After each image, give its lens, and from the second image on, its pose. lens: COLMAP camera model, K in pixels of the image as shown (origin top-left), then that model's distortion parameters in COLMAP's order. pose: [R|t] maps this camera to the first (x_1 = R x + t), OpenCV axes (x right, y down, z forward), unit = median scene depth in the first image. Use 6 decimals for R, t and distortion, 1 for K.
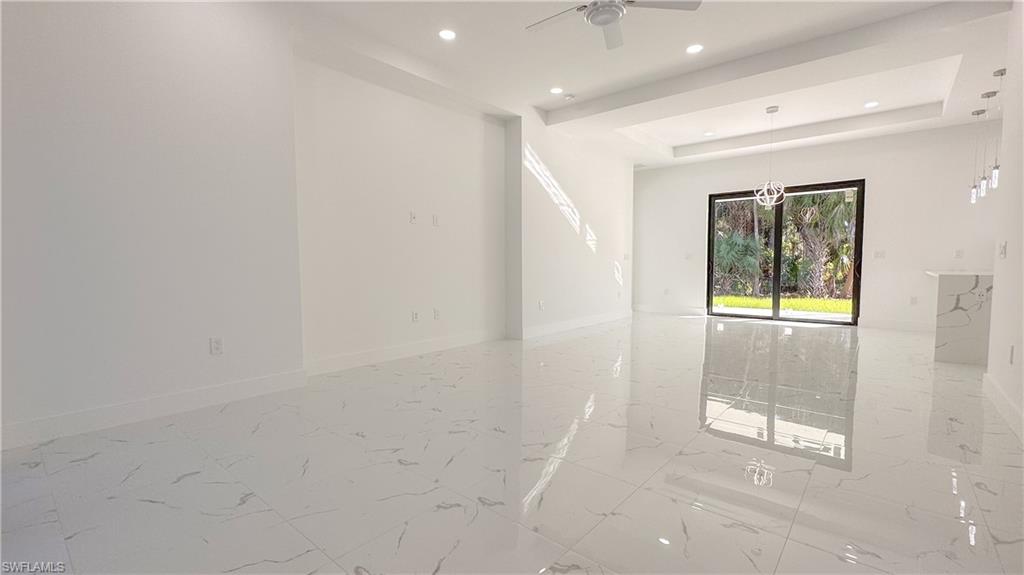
lens RADIAL K [[446.2, 0, 512.1], [0, 446.2, 289.6], [0, 0, 1]] dist [-0.000636, 0.000481]
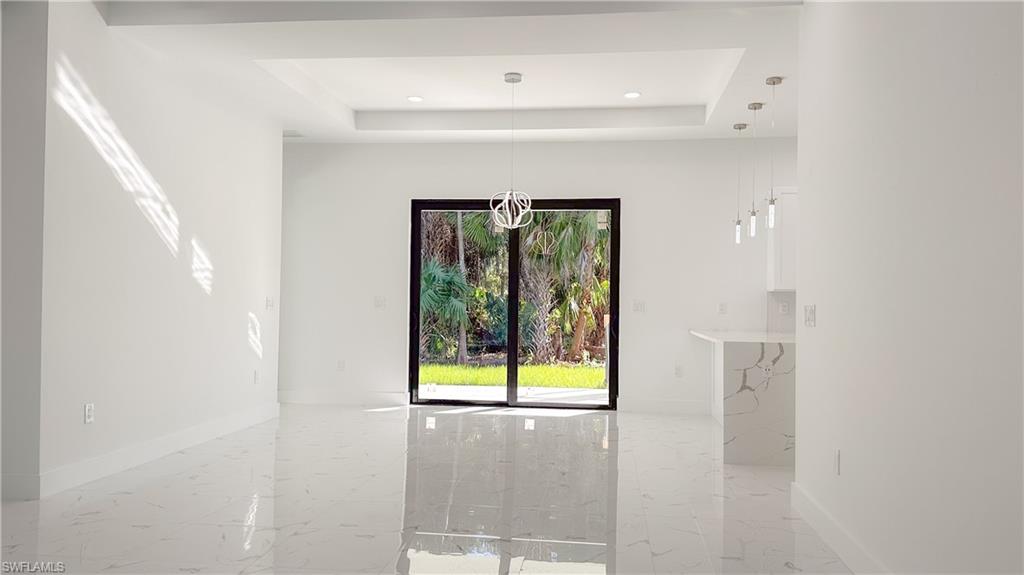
lens RADIAL K [[779.8, 0, 517.0], [0, 779.8, 289.9], [0, 0, 1]] dist [0.165949, -0.295916]
pose [[0.831355, 0.023066, 0.555262, -0.023348], [0.017926, 0.997505, -0.068277, -0.024797], [-0.555452, 0.066716, 0.828868, 0.084015]]
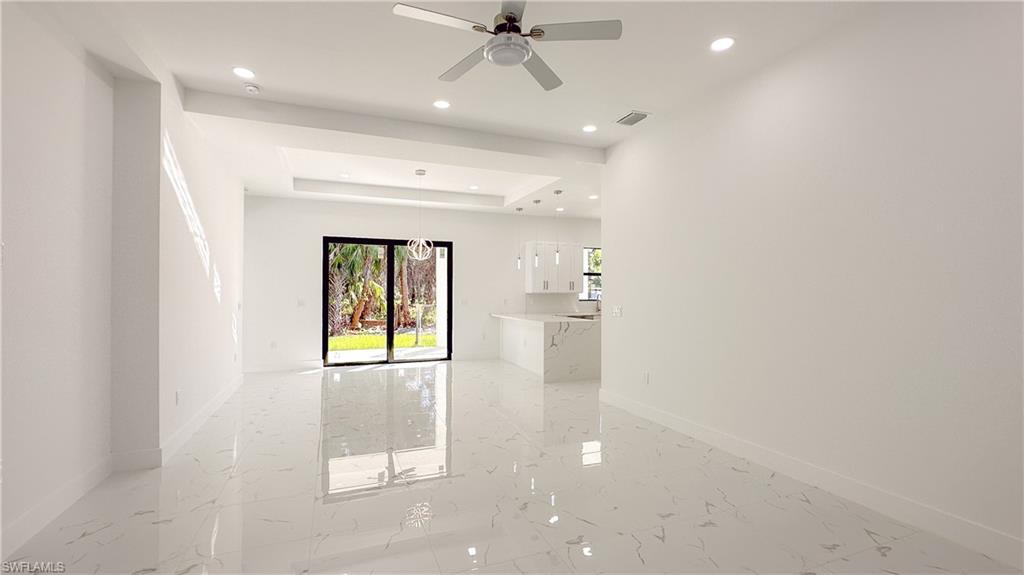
lens RADIAL K [[446.2, 0, 512.1], [0, 446.2, 289.6], [0, 0, 1]] dist [-0.000636, 0.000481]
pose [[0.463801, 0.007911, 0.885904, -0.249816], [0.050131, 0.998124, -0.035158, -0.063832], [-0.884520, 0.060717, 0.462534, 0.292176]]
